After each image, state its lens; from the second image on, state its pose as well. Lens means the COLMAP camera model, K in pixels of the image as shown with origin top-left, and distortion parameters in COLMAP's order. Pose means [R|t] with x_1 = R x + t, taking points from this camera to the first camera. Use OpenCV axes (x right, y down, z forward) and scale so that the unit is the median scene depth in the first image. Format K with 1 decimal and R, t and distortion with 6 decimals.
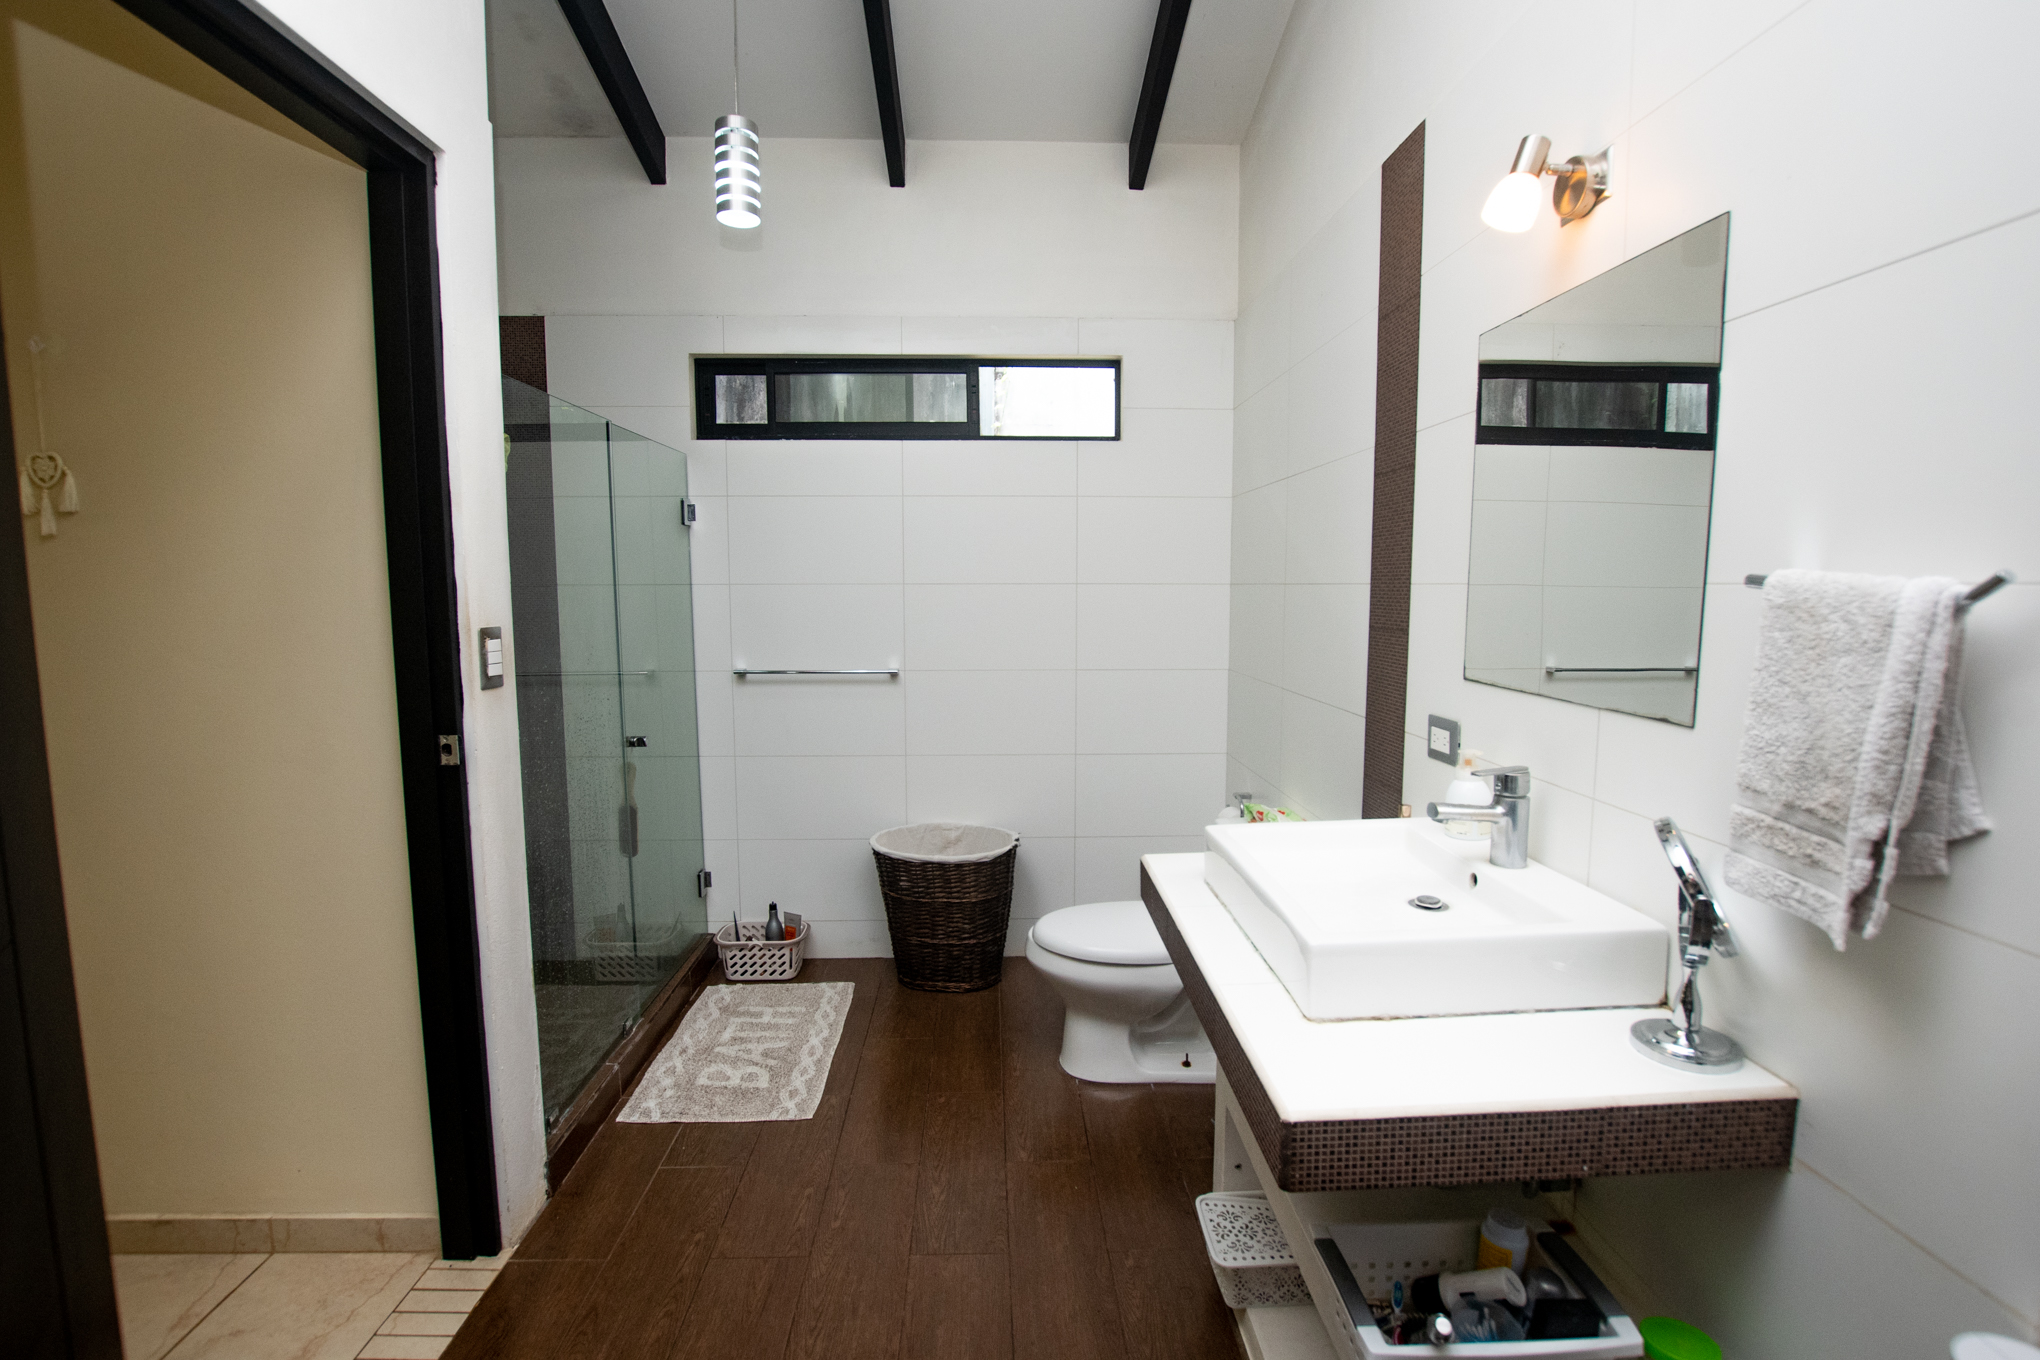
lens RADIAL K [[949.3, 0, 1020.0], [0, 949.3, 680.0], [0, 0, 1]] dist [-0.027831, 0.000045]
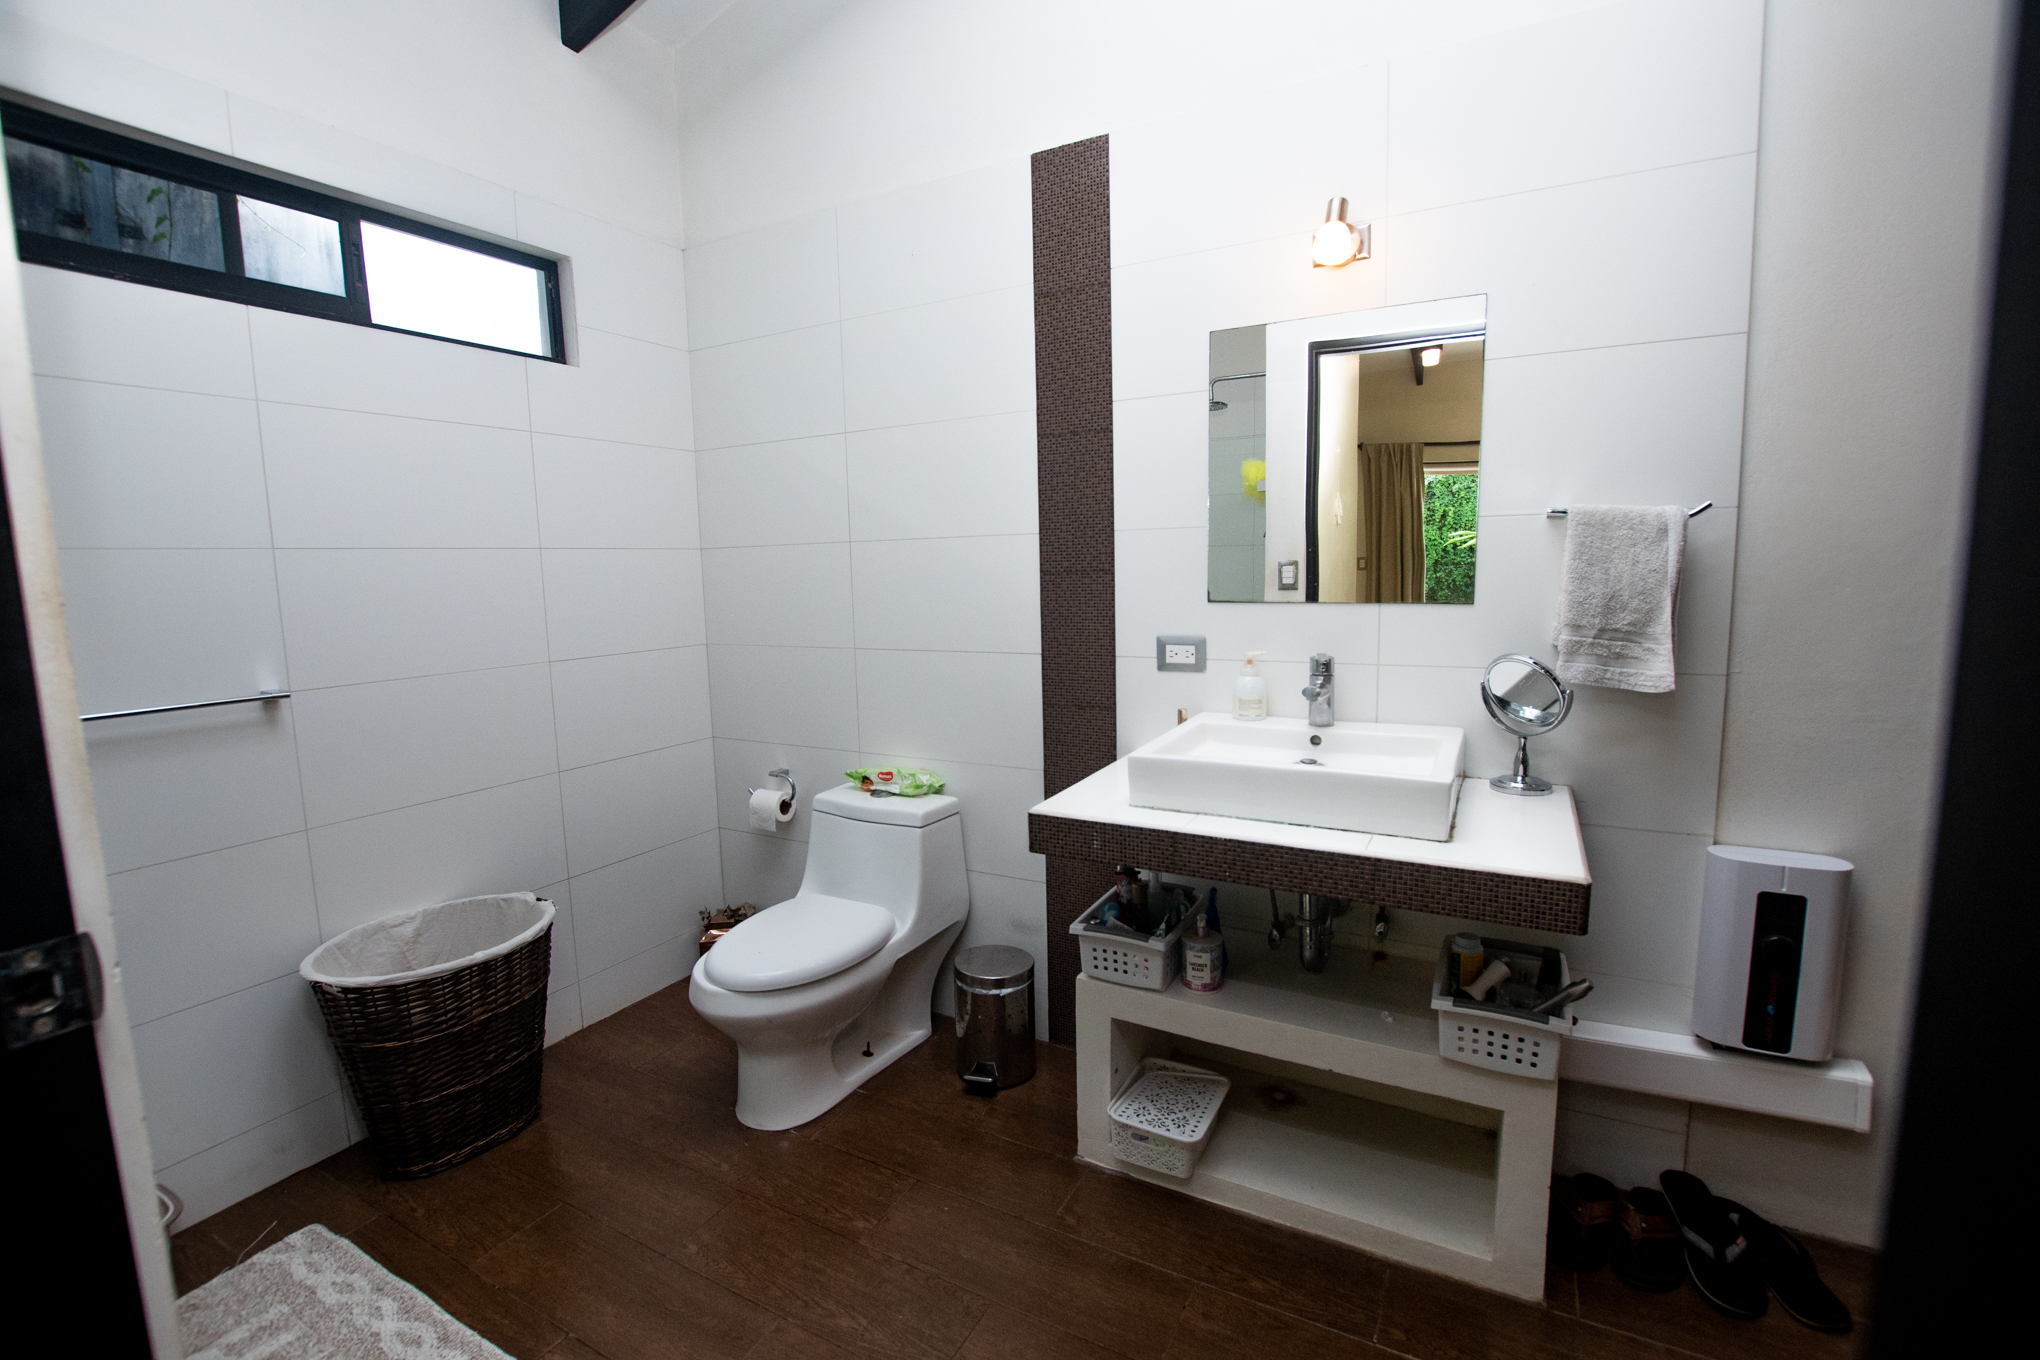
lens RADIAL K [[912.7, 0, 1020.0], [0, 912.7, 680.0], [0, 0, 1]] dist [-0.027449, -0.000003]
pose [[0.499395, -0.118975, 0.858166, -0.414860], [0.110710, 0.991169, 0.072989, -0.008386], [-0.859272, 0.058558, 0.508157, 0.340137]]
